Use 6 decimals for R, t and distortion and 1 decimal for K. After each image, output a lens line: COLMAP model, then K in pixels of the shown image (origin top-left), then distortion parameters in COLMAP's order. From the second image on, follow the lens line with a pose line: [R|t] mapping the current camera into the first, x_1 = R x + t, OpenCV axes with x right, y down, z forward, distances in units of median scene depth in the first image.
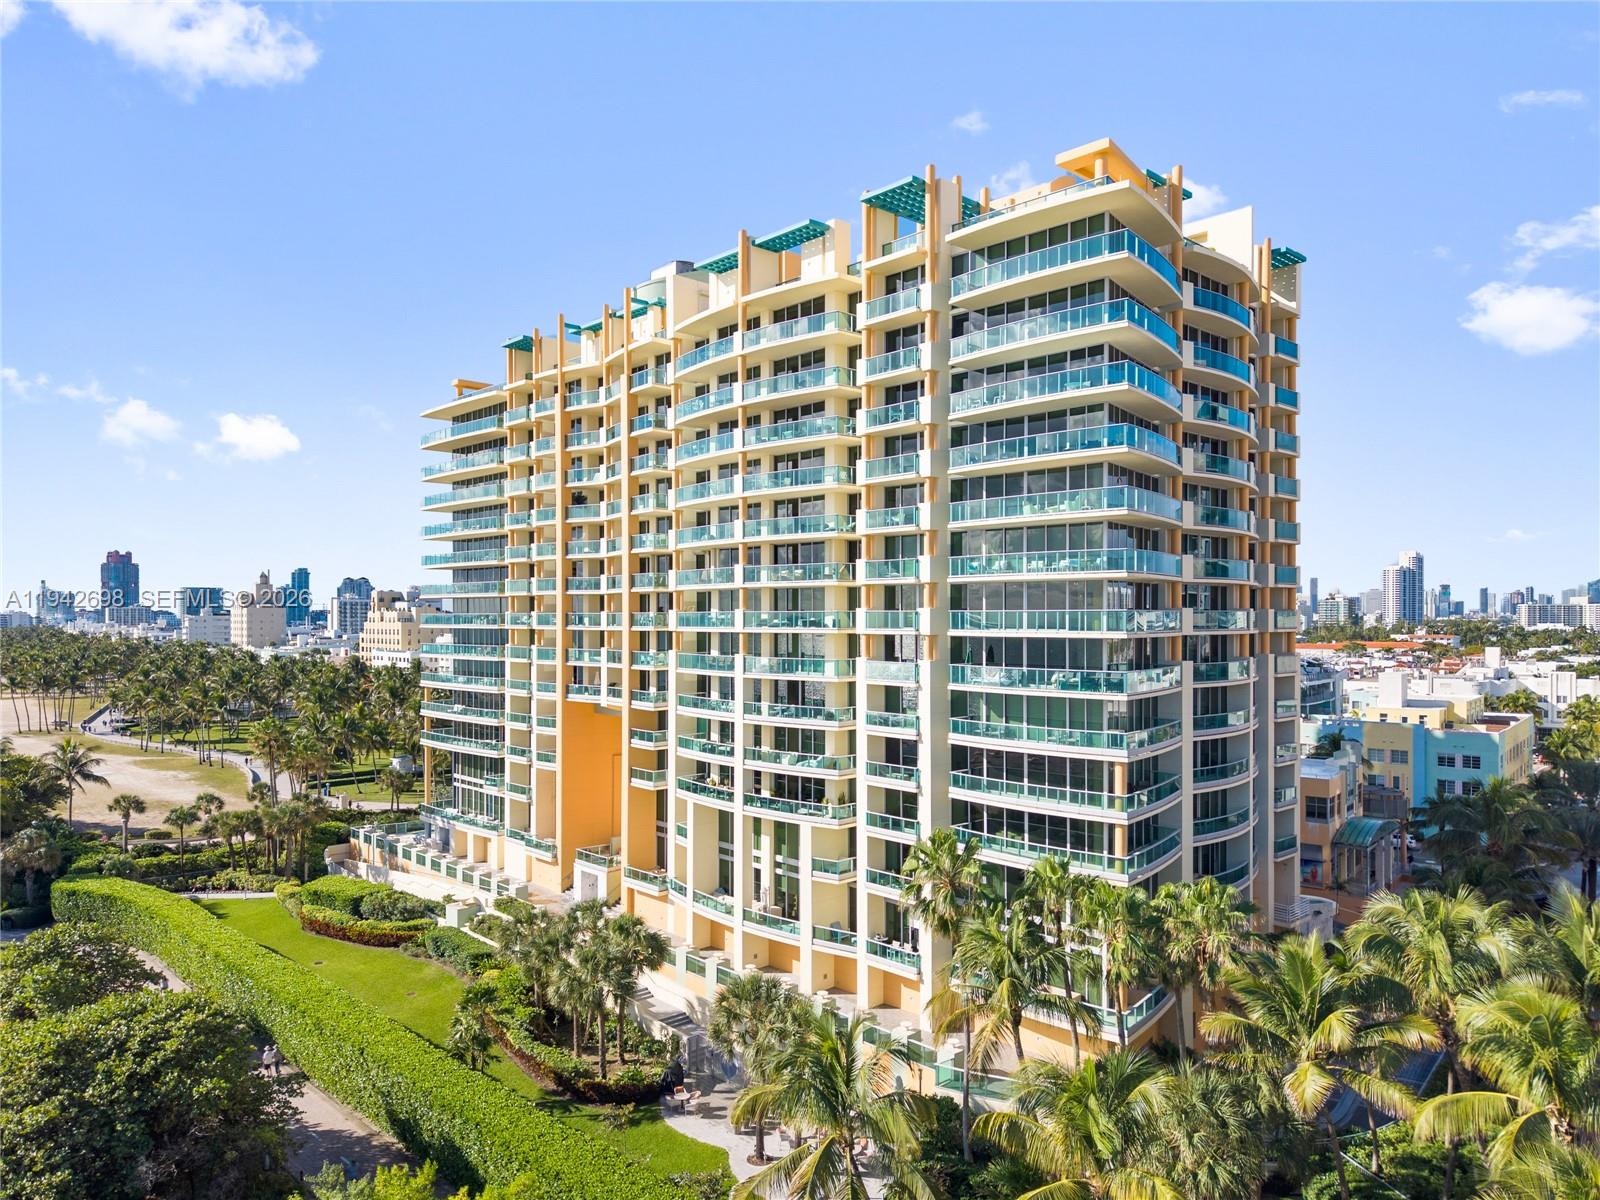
lens RADIAL K [[1138.6, 0, 769.4], [0, 1138.6, 630.1], [0, 0, 1]] dist [0.016604, -0.005698]
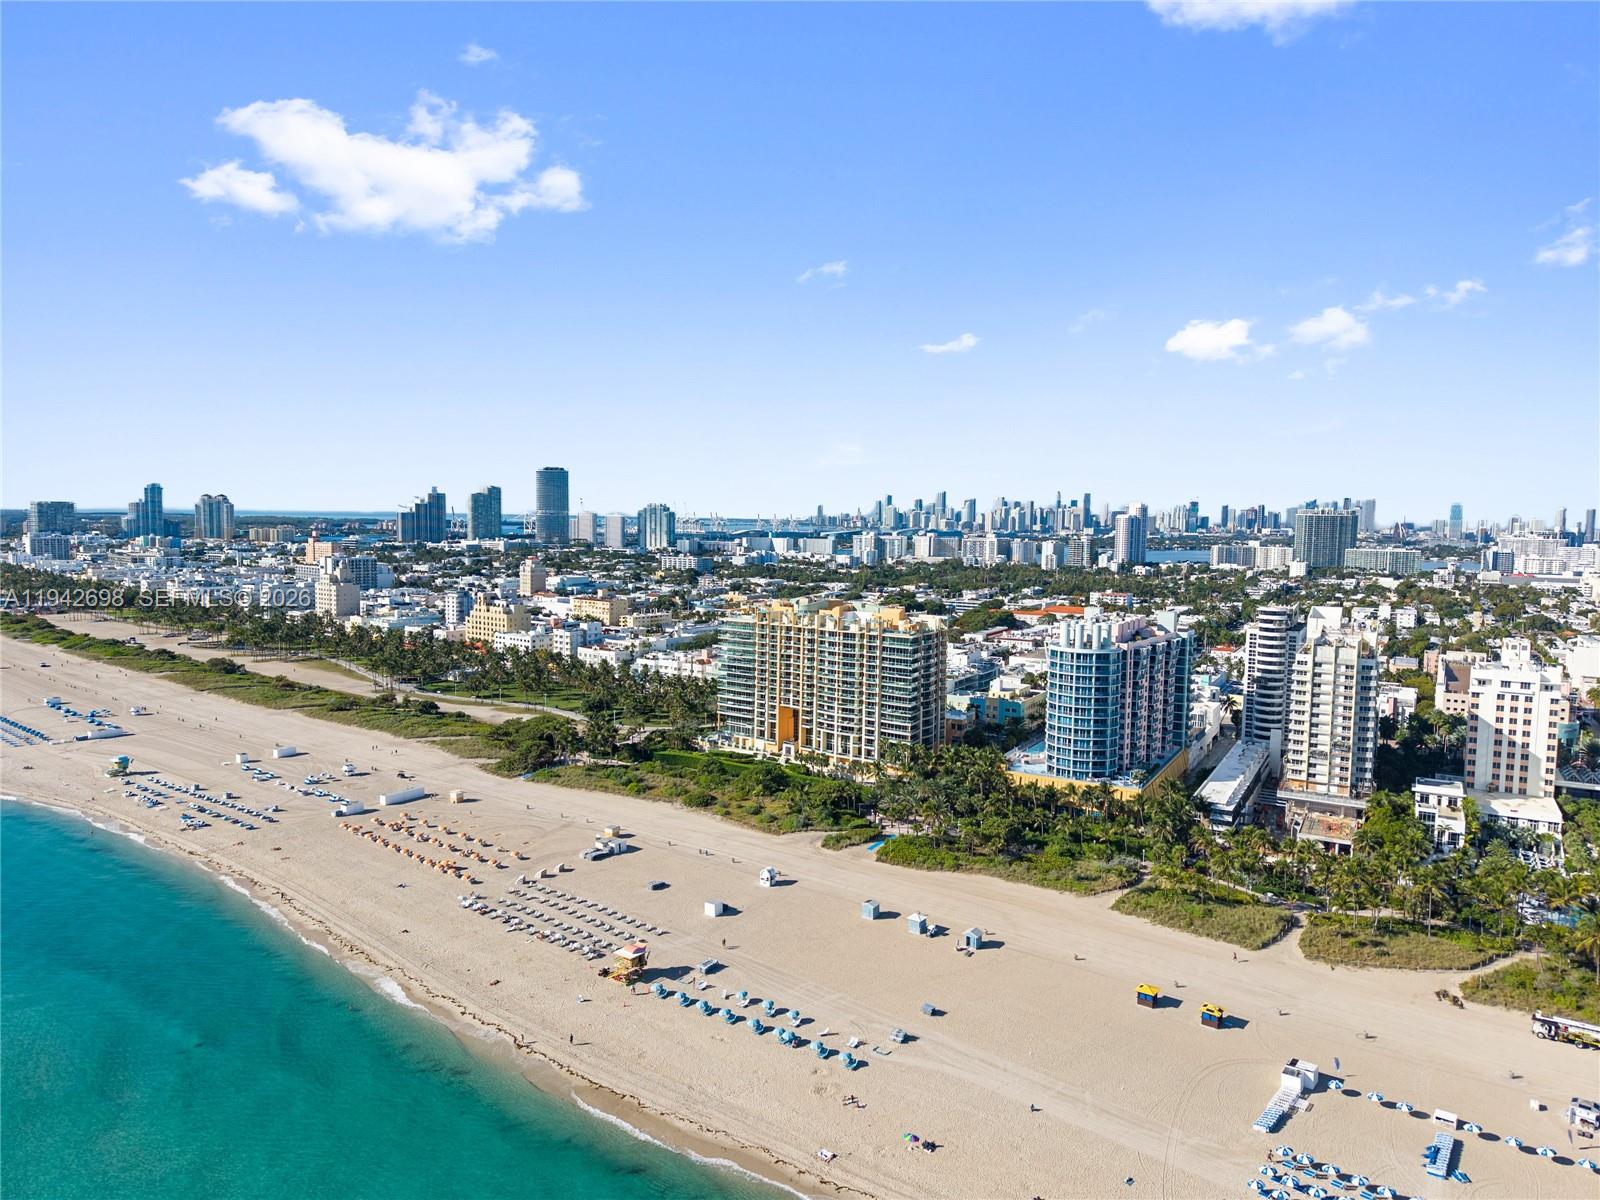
lens RADIAL K [[1138.6, 0, 771.1], [0, 1138.6, 604.8], [0, 0, 1]] dist [0.016604, -0.005698]
pose [[0.985275, 0.003826, 0.170934, -1.184788], [-0.015726, 0.997539, 0.068321, -0.753236], [-0.170252, -0.070003, 0.982911, -3.895038]]
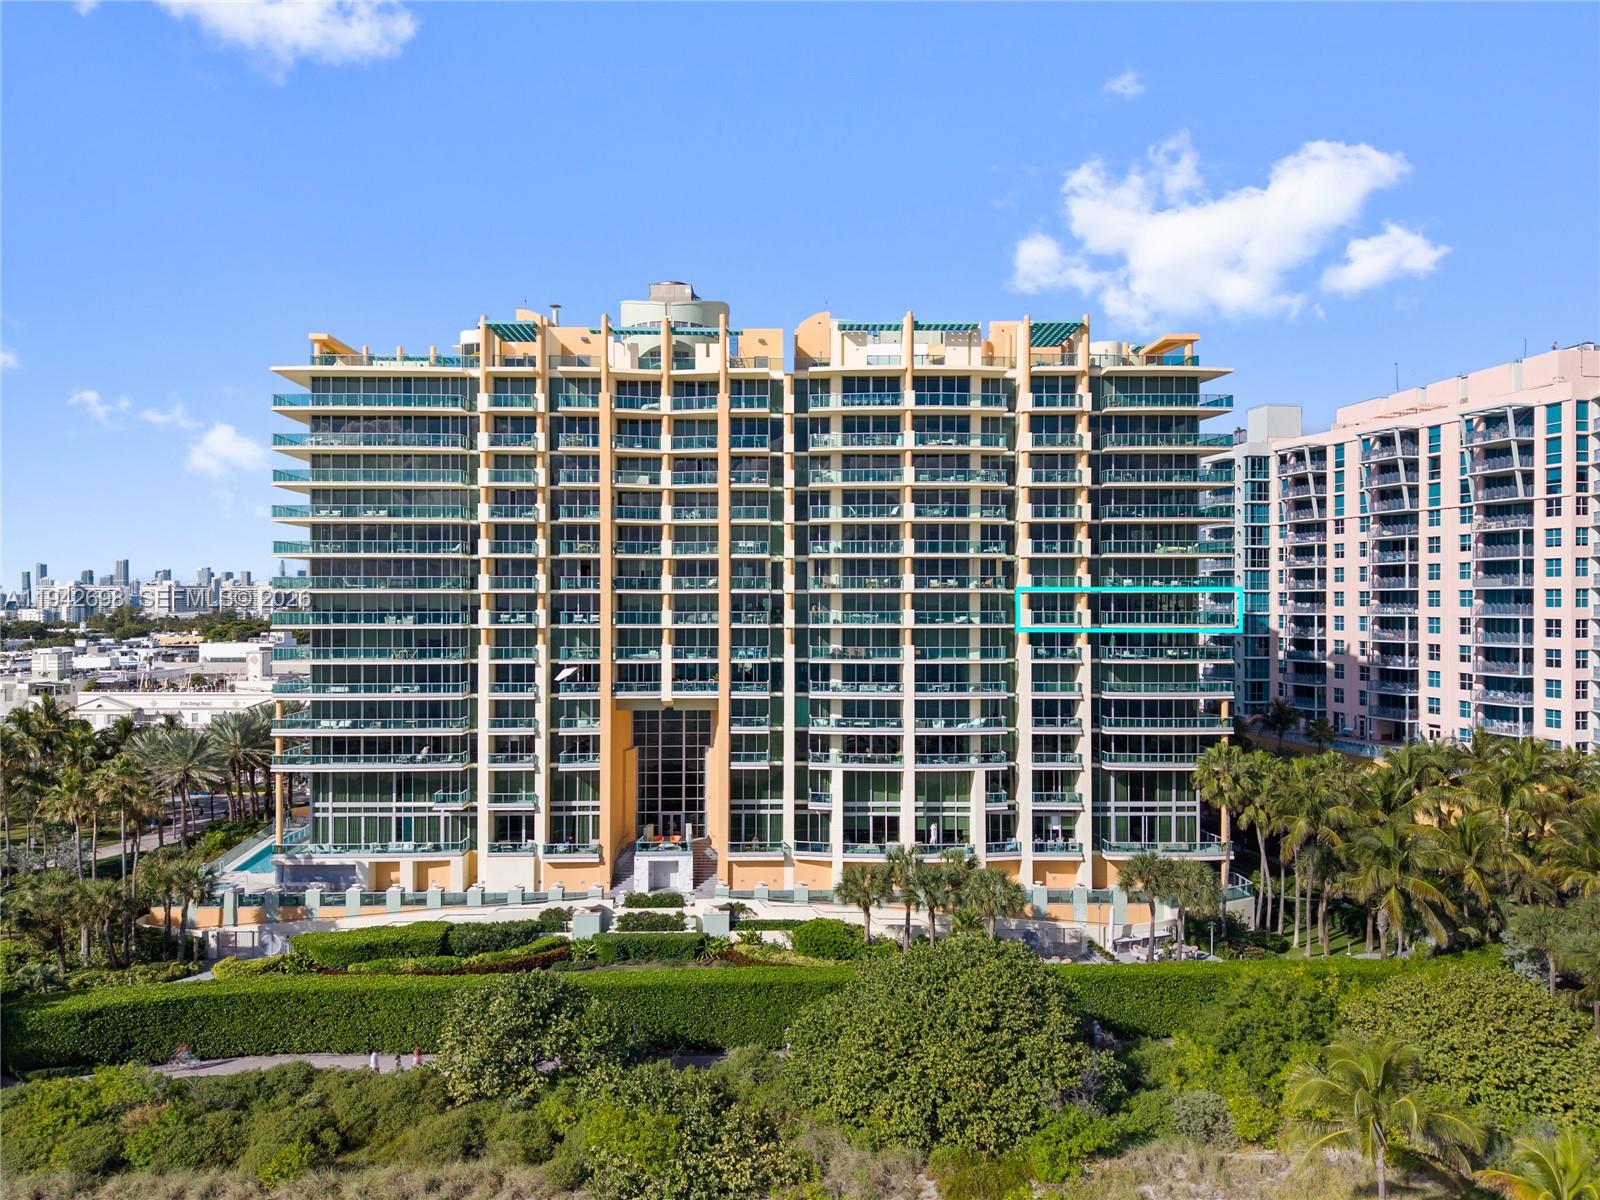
lens RADIAL K [[1138.6, 0, 804.3], [0, 1138.6, 619.2], [0, 0, 1]] dist [0.016604, -0.005698]
pose [[0.640647, -0.004534, 0.767822, -1.099022], [0.010534, 0.999940, -0.002885, -0.005592], [-0.767763, 0.009936, 0.640656, 0.286190]]
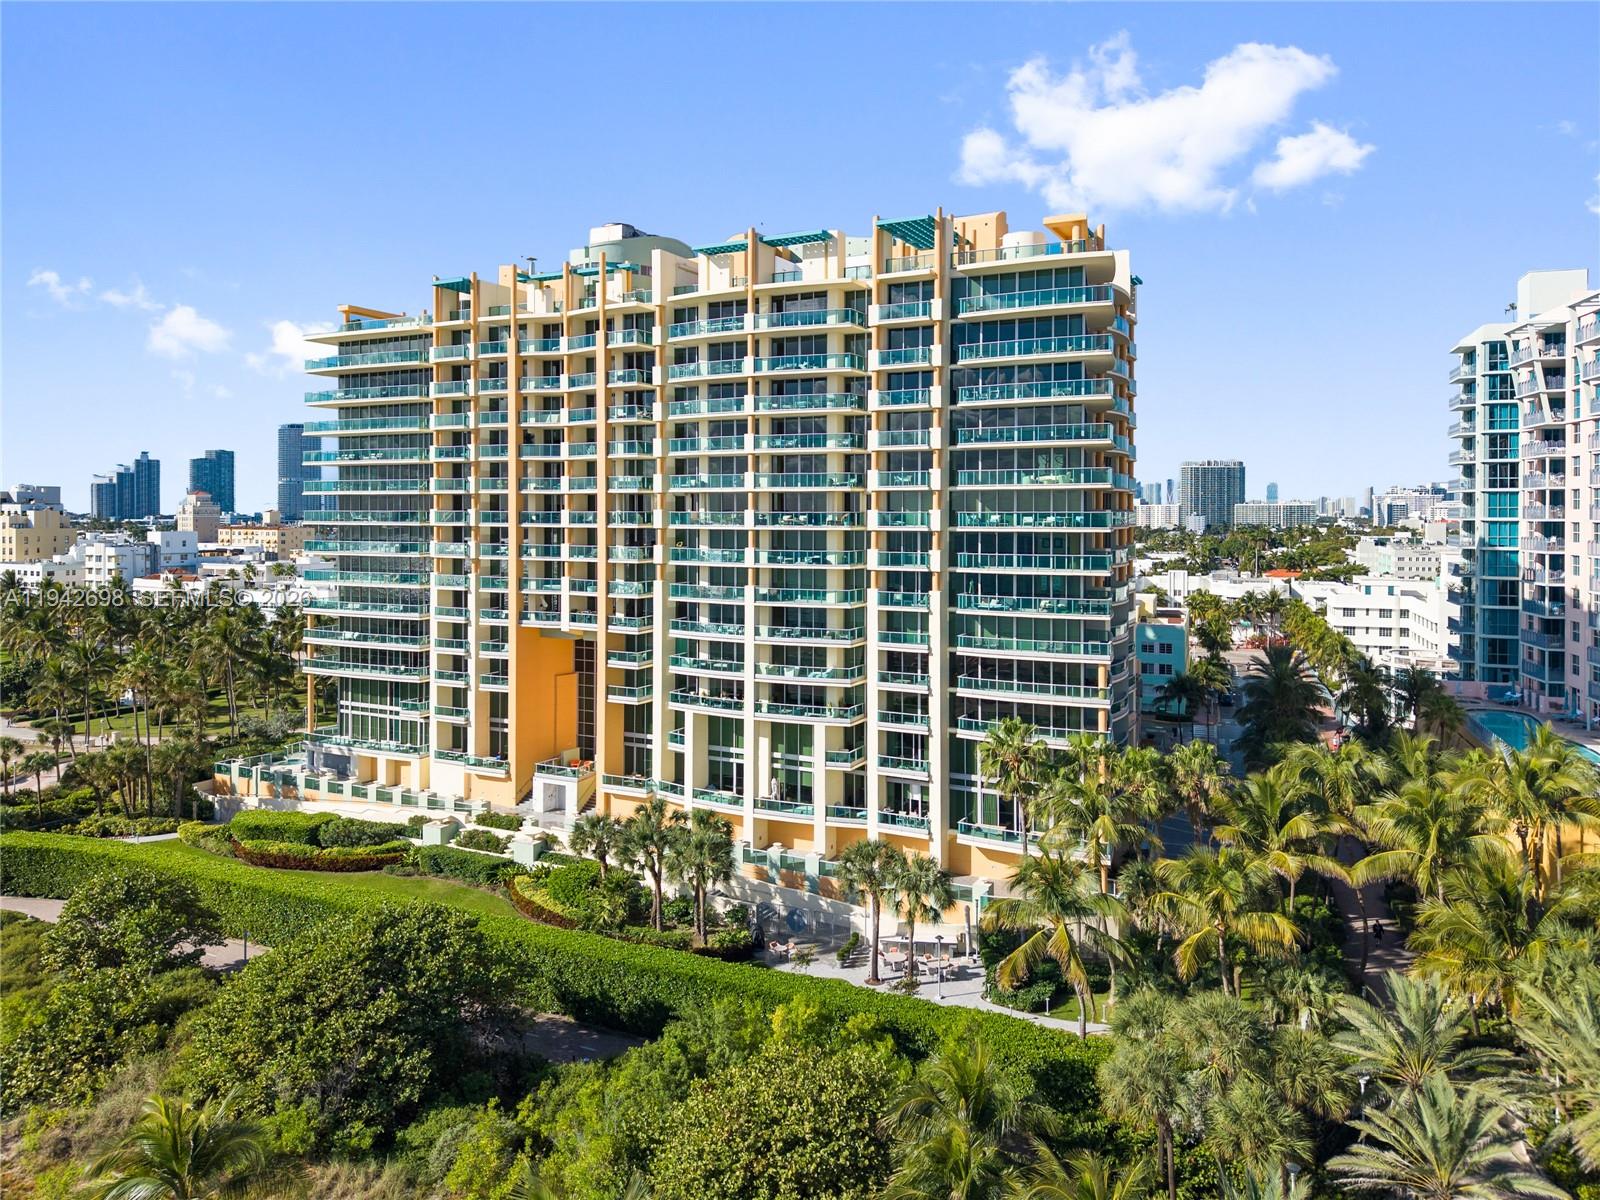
lens RADIAL K [[1138.6, 0, 828.1], [0, 1138.6, 540.4], [0, 0, 1]] dist [0.016604, -0.005698]
pose [[0.931134, -0.000812, 0.364678, -0.391749], [-0.001178, 0.999986, 0.005234, -0.032962], [-0.364677, -0.005303, 0.931119, -0.137309]]
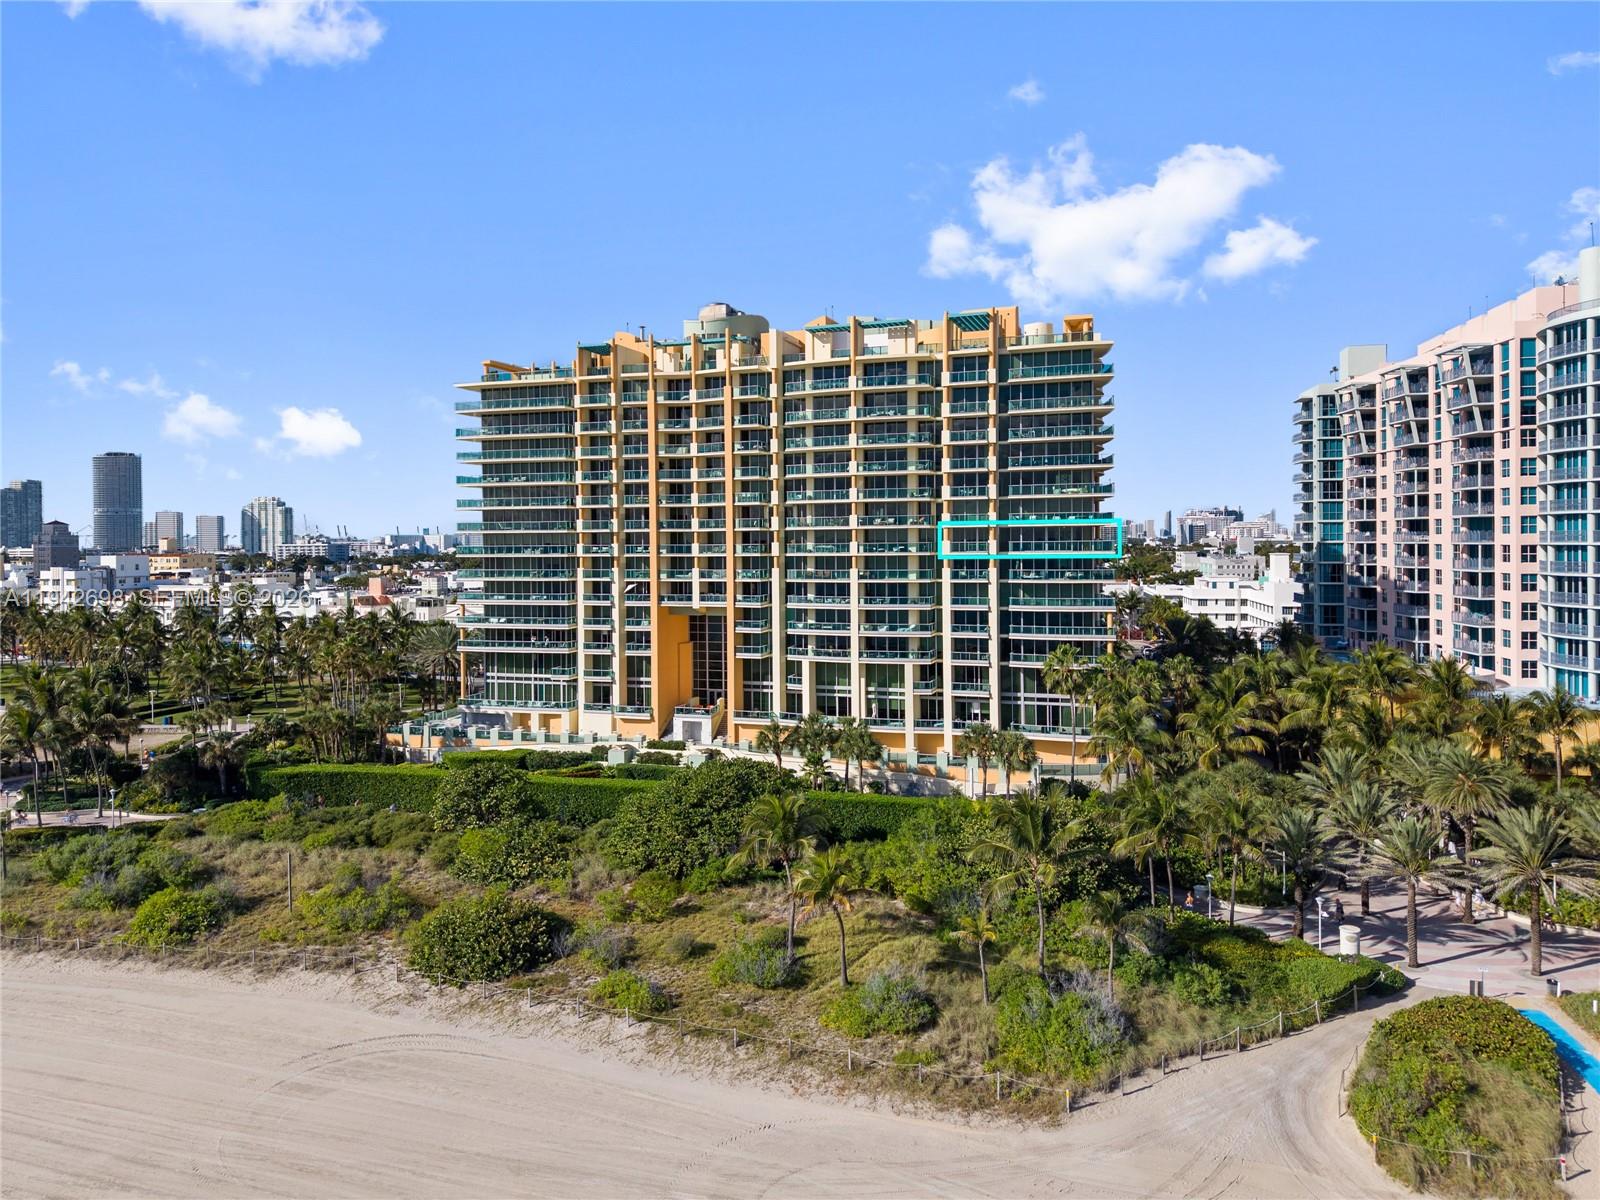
lens RADIAL K [[1138.6, 0, 812.4], [0, 1138.6, 558.4], [0, 0, 1]] dist [0.016604, -0.005698]
pose [[0.870078, -0.010957, 0.492793, -0.930916], [0.013167, 0.999913, -0.001015, 0.007813], [-0.492739, 0.007372, 0.870146, -0.442583]]
